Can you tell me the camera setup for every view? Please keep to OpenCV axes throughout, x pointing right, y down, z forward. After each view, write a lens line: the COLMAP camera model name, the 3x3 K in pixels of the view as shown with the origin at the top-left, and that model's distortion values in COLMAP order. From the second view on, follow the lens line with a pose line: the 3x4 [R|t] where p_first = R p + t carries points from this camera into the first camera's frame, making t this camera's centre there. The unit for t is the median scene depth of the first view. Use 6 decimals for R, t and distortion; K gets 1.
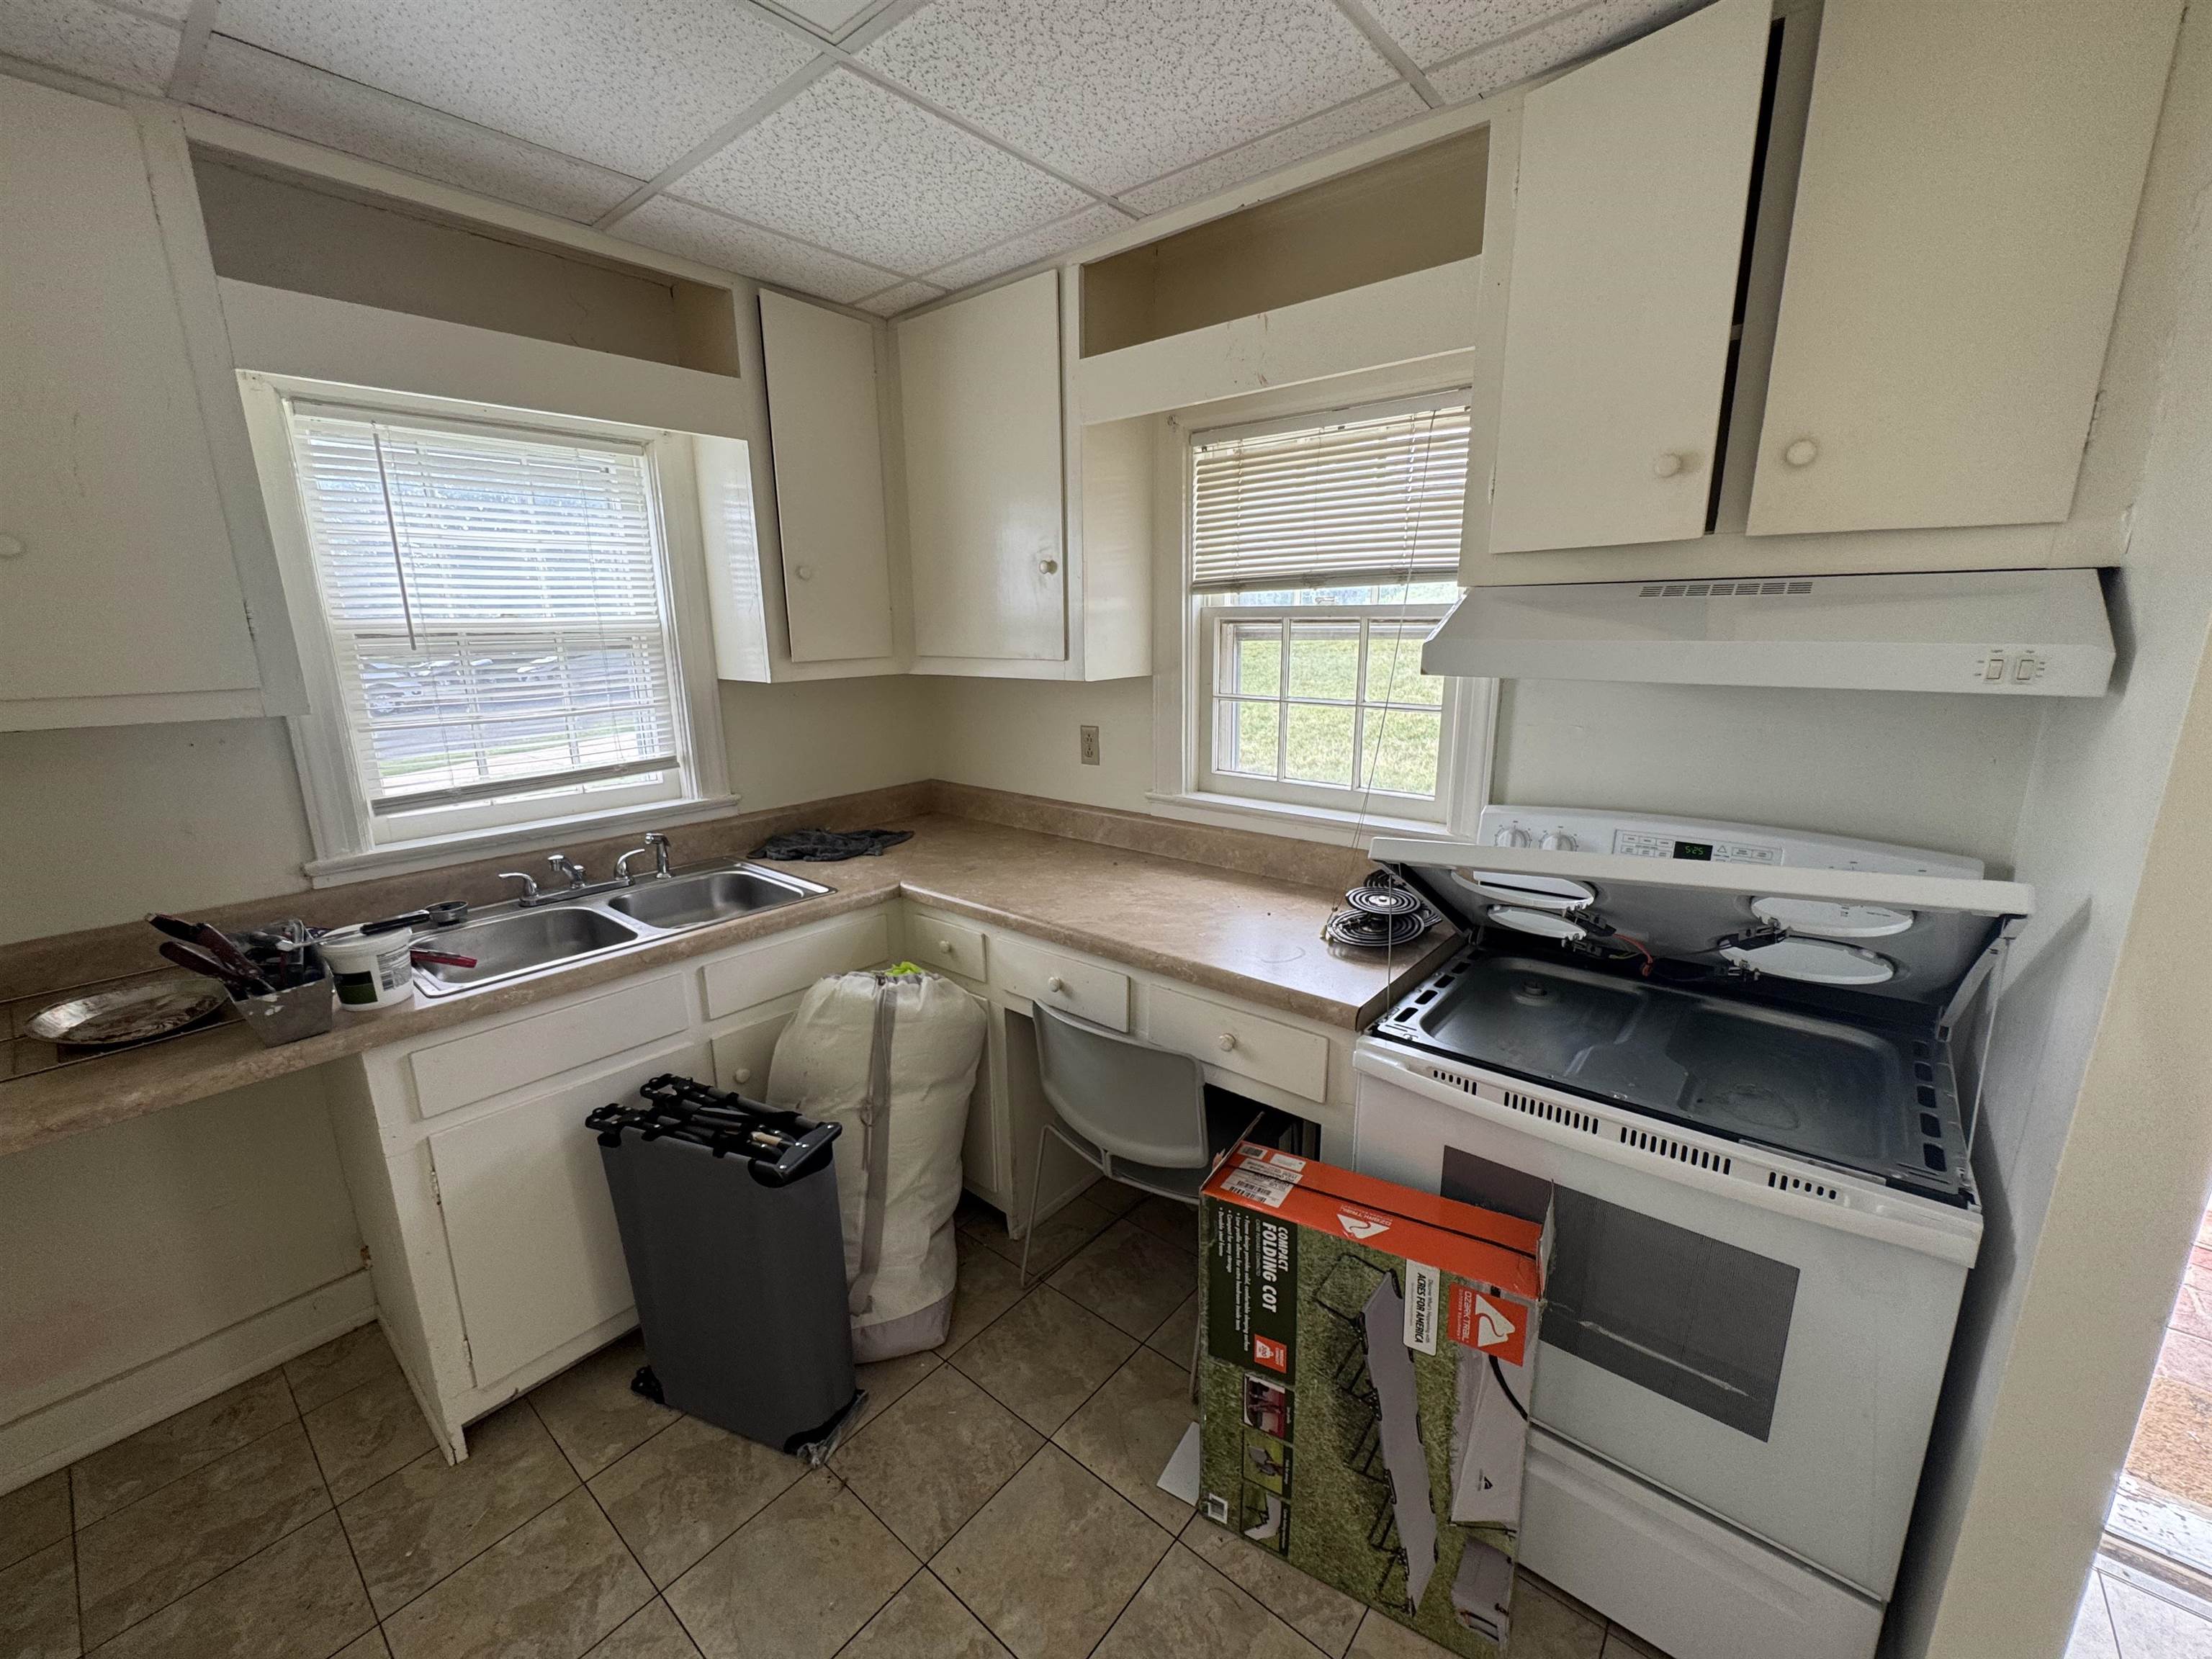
lens RADIAL K [[887.2, 0, 1107.4], [0, 887.2, 836.1], [0, 0, 1]] dist [-0.002838, 0.000686]
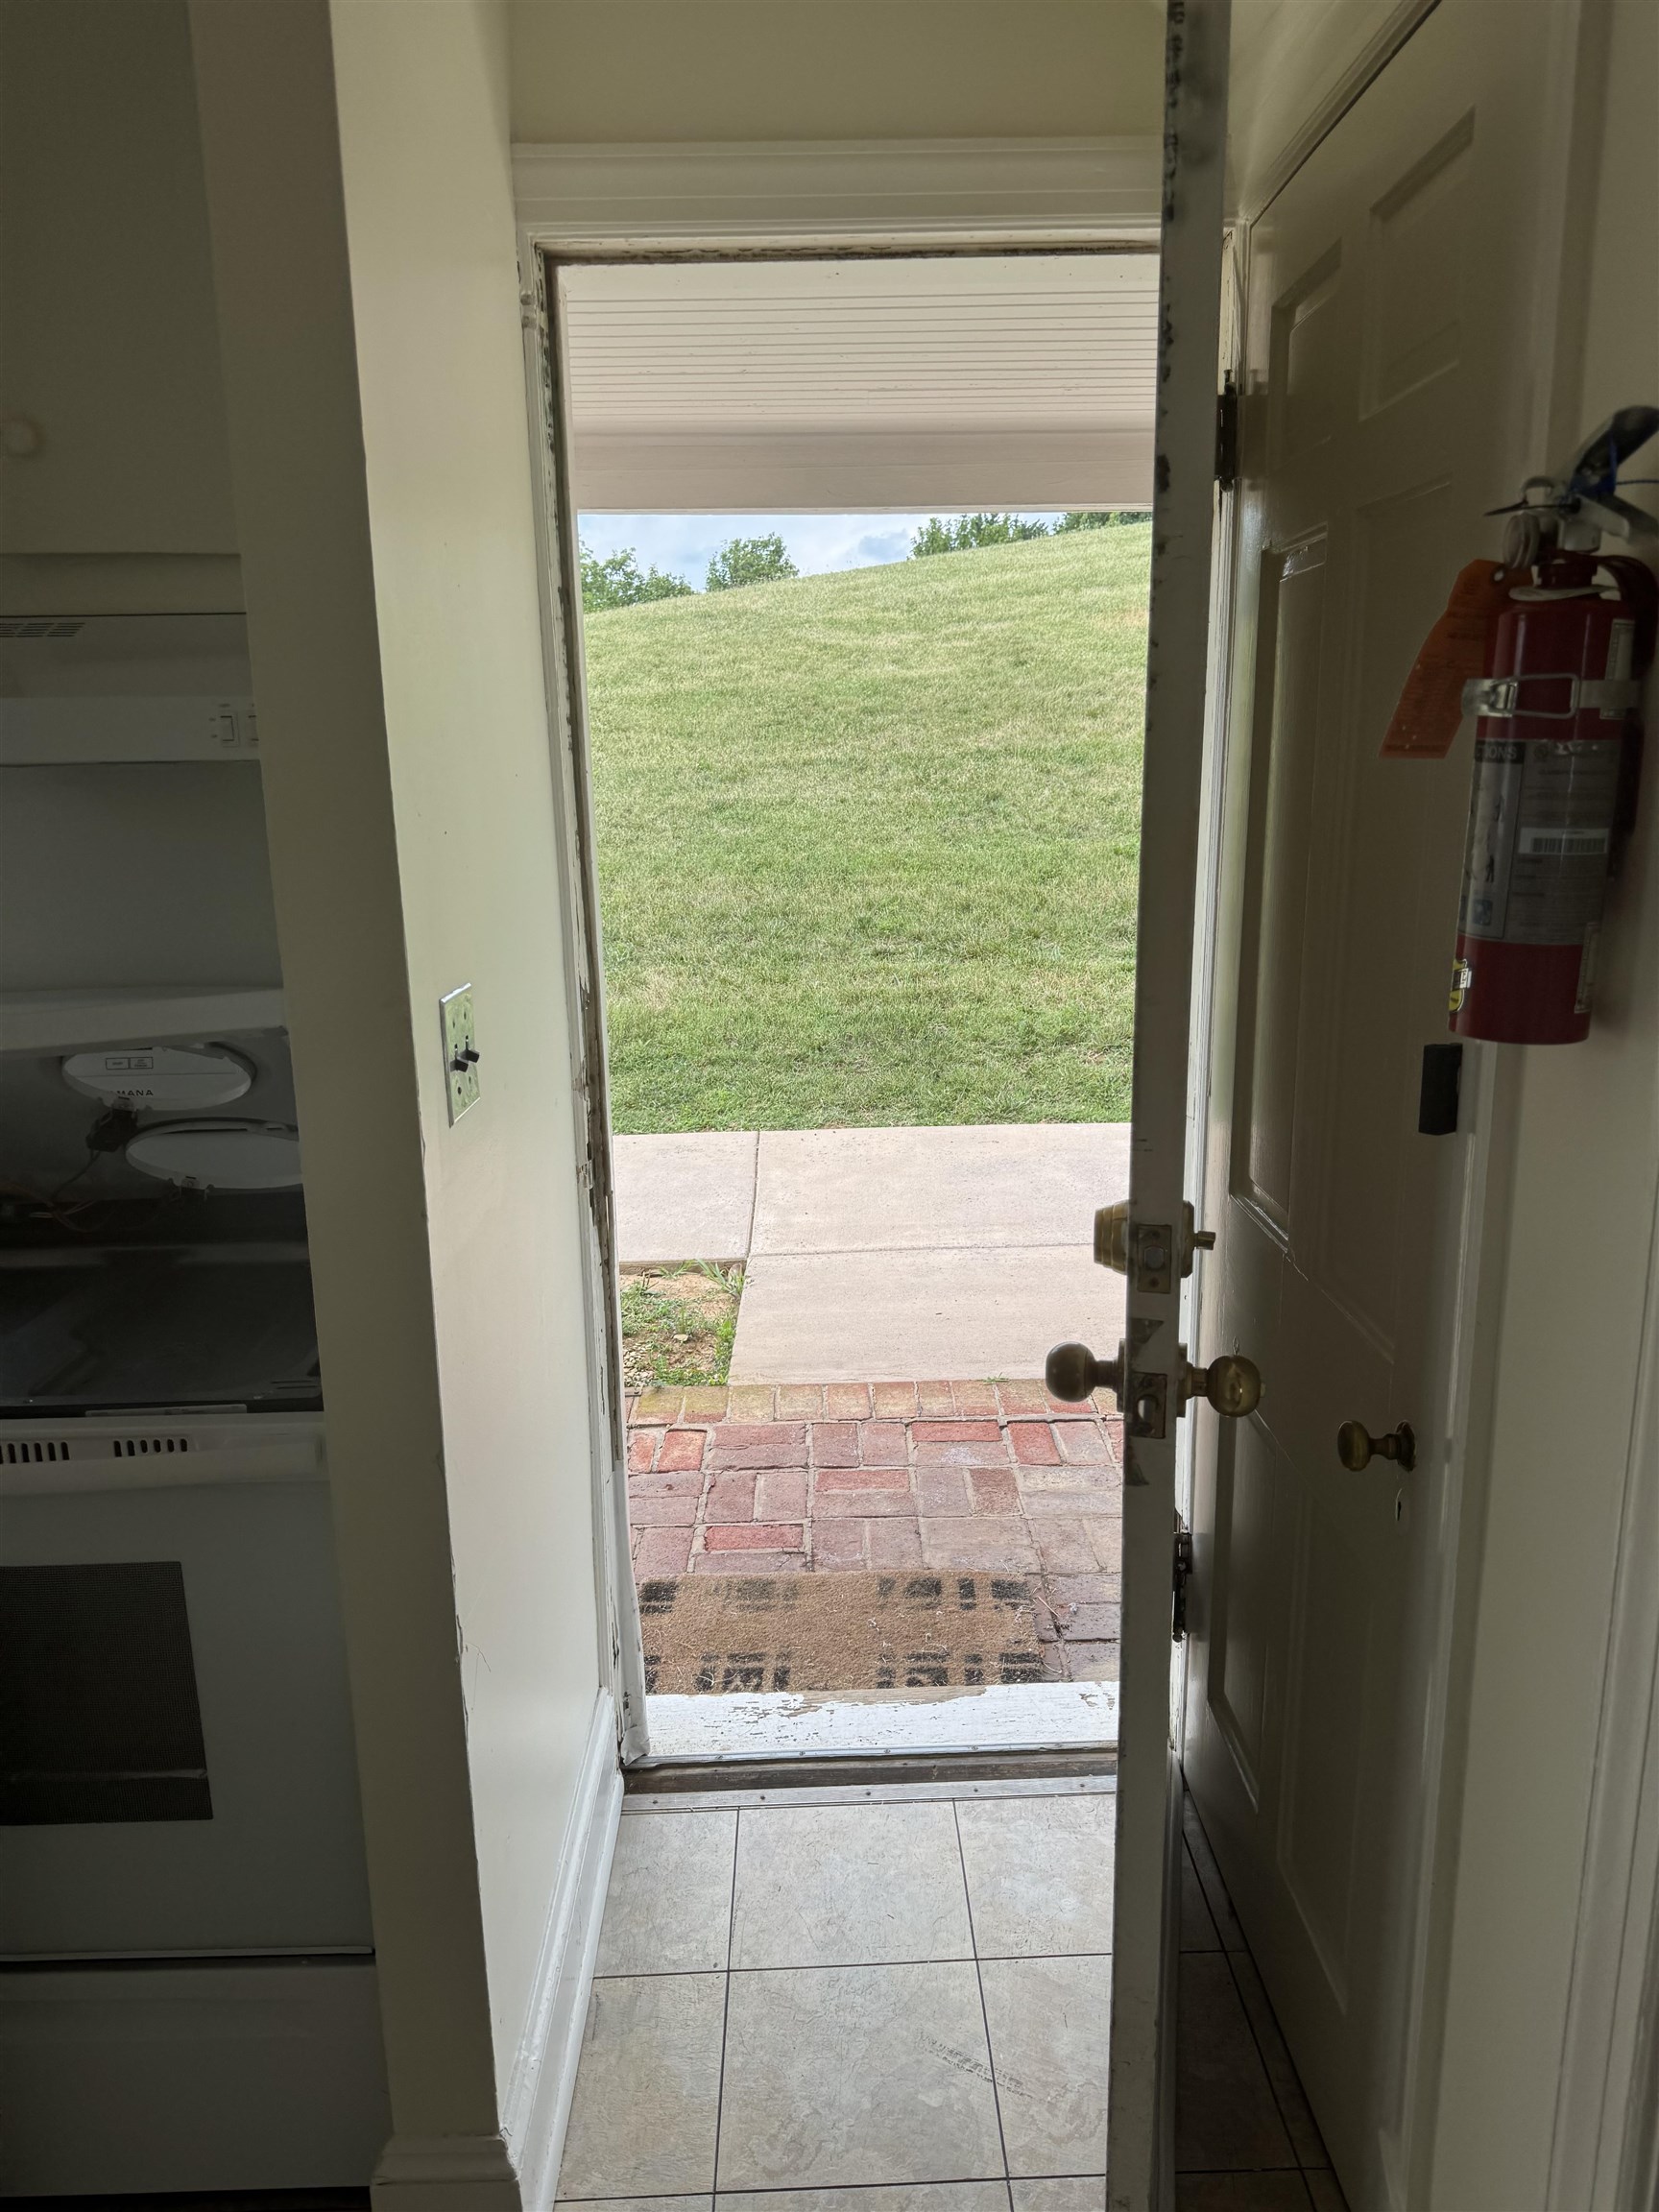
lens RADIAL K [[1571.1, 0, 841.0], [0, 1571.1, 1110.8], [0, 0, 1]] dist [-0.010745, -0.004468]
pose [[0.748642, -0.148161, 0.646206, 0.263539], [0.163699, 0.985839, 0.036383, 0.107616], [-0.642446, 0.078545, 0.762295, -0.215267]]
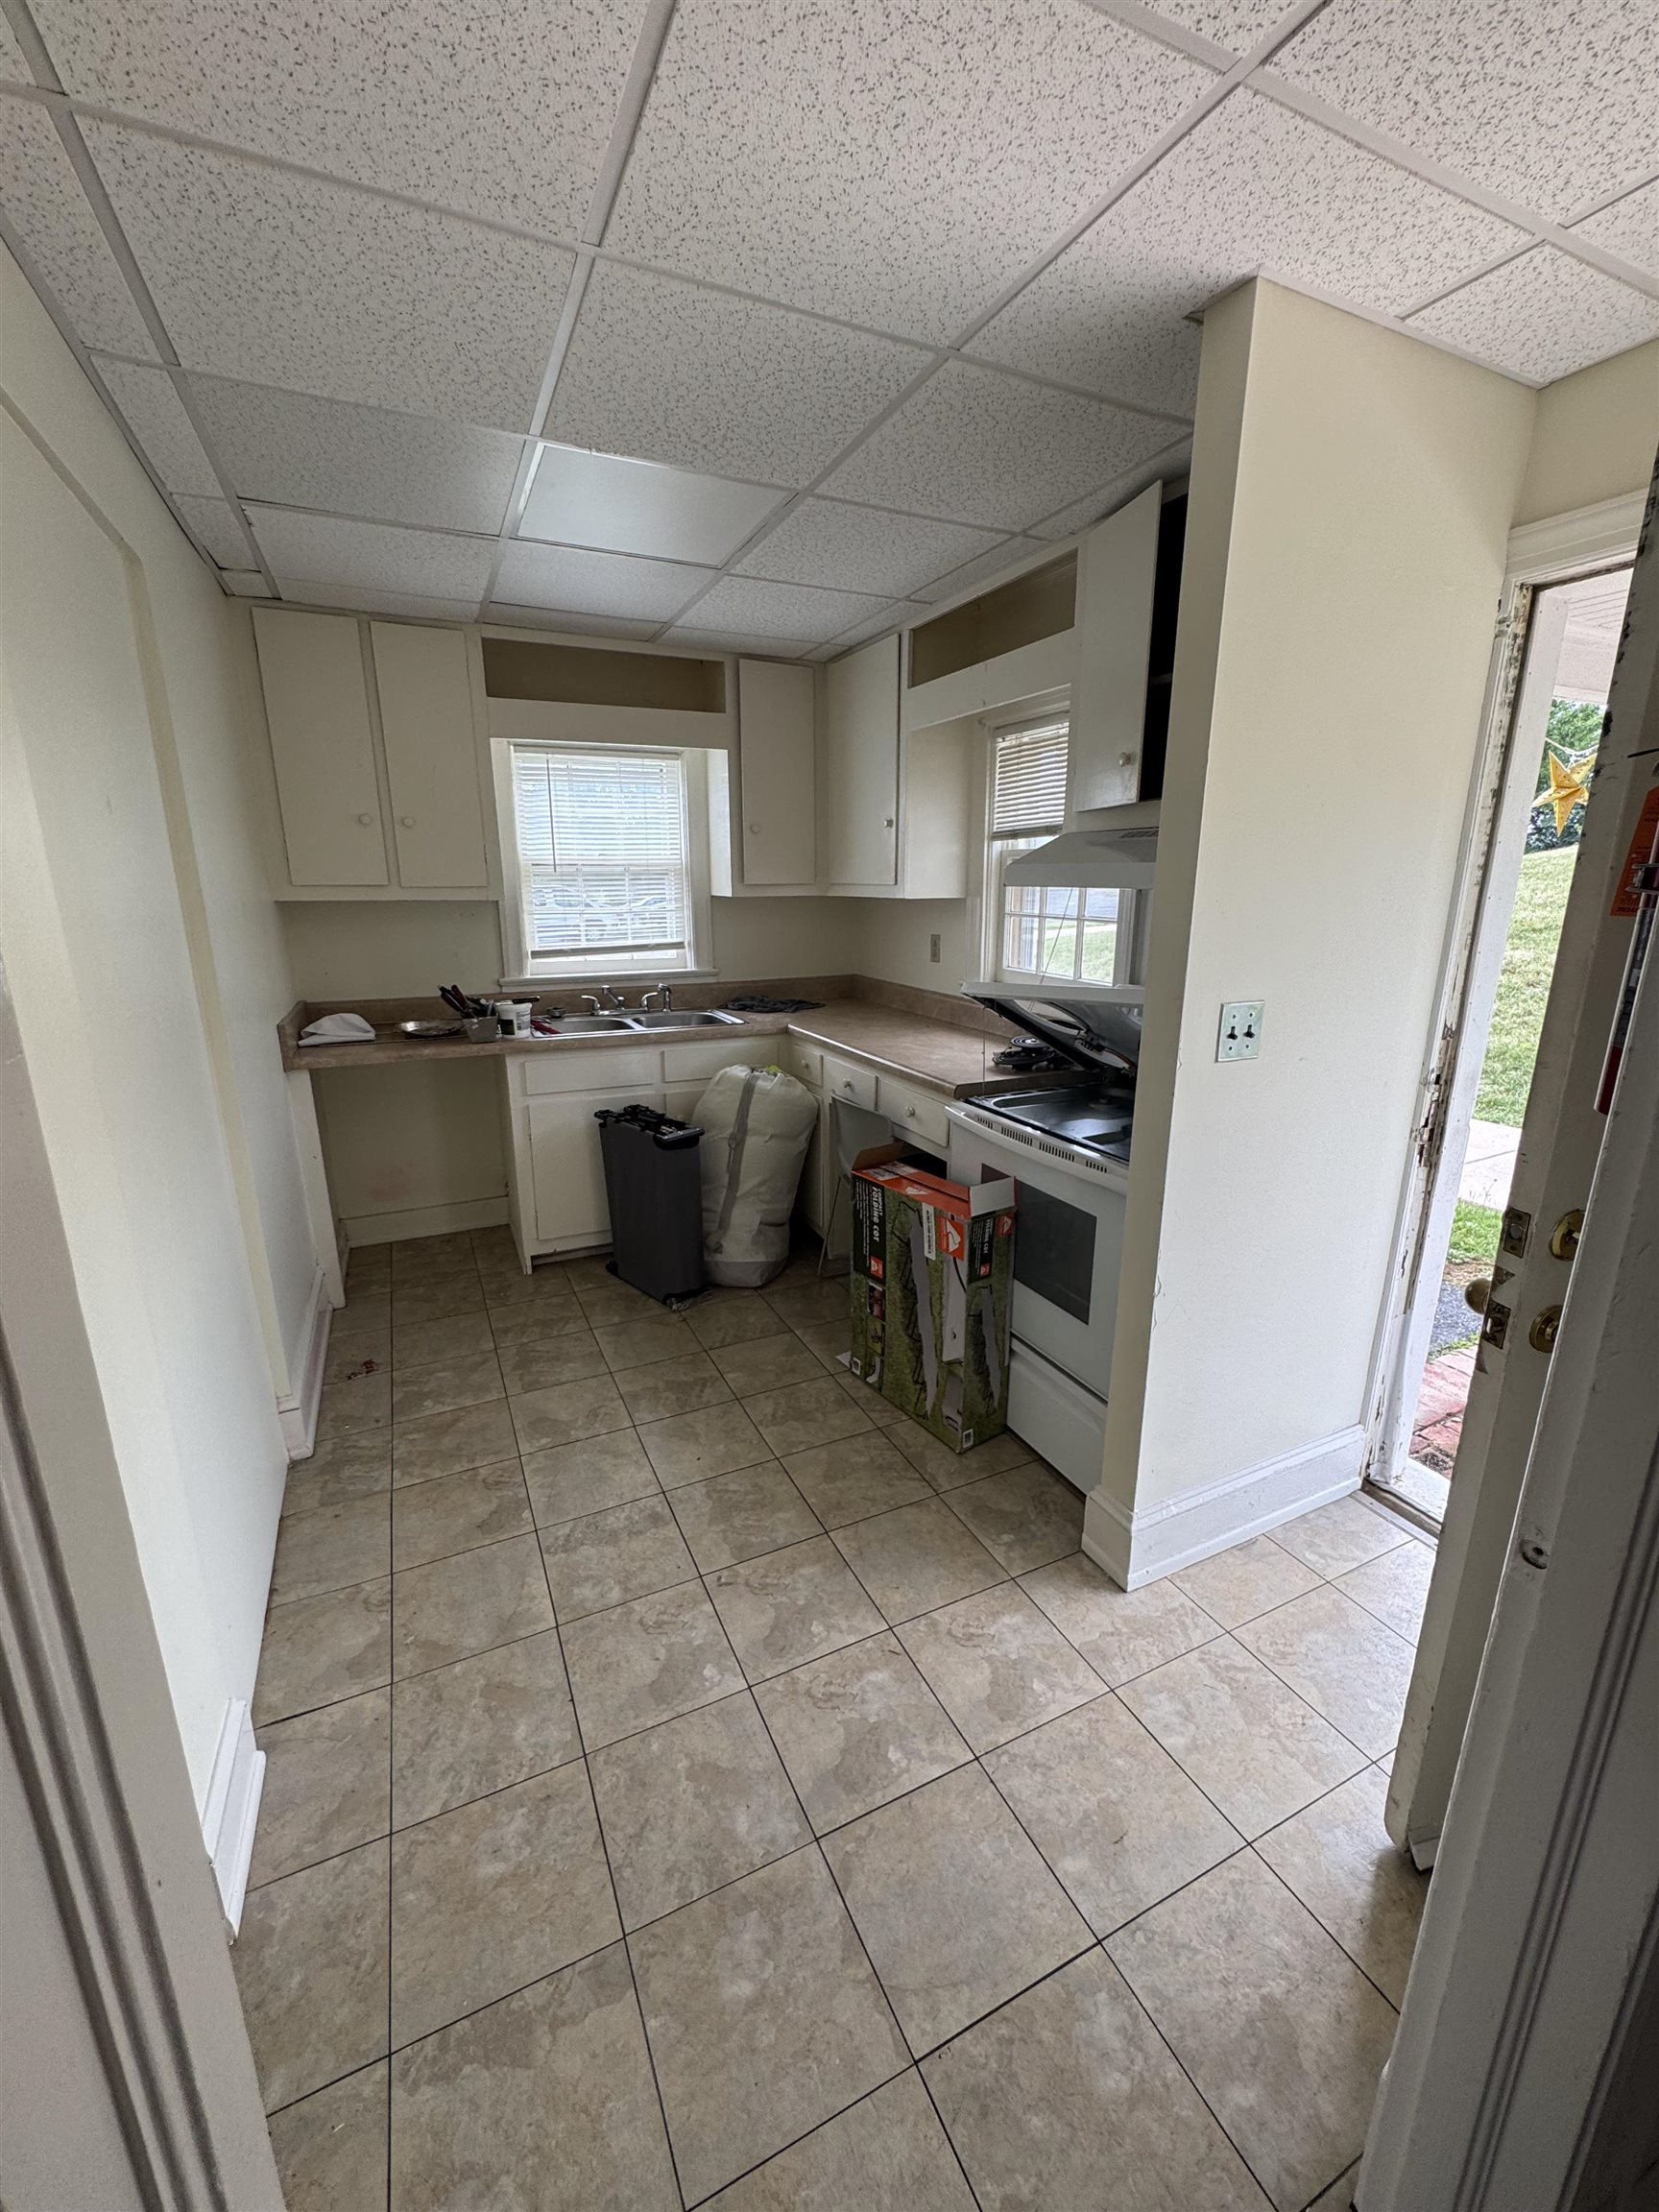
lens RADIAL K [[887.2, 0, 830.6], [0, 887.2, 1111.4], [0, 0, 1]] dist [-0.002838, 0.000686]
pose [[0.907215, 0.116655, -0.404170, 0.626989], [-0.108112, 0.993165, 0.043984, 0.163191], [0.406538, 0.003793, 0.913626, -0.533898]]
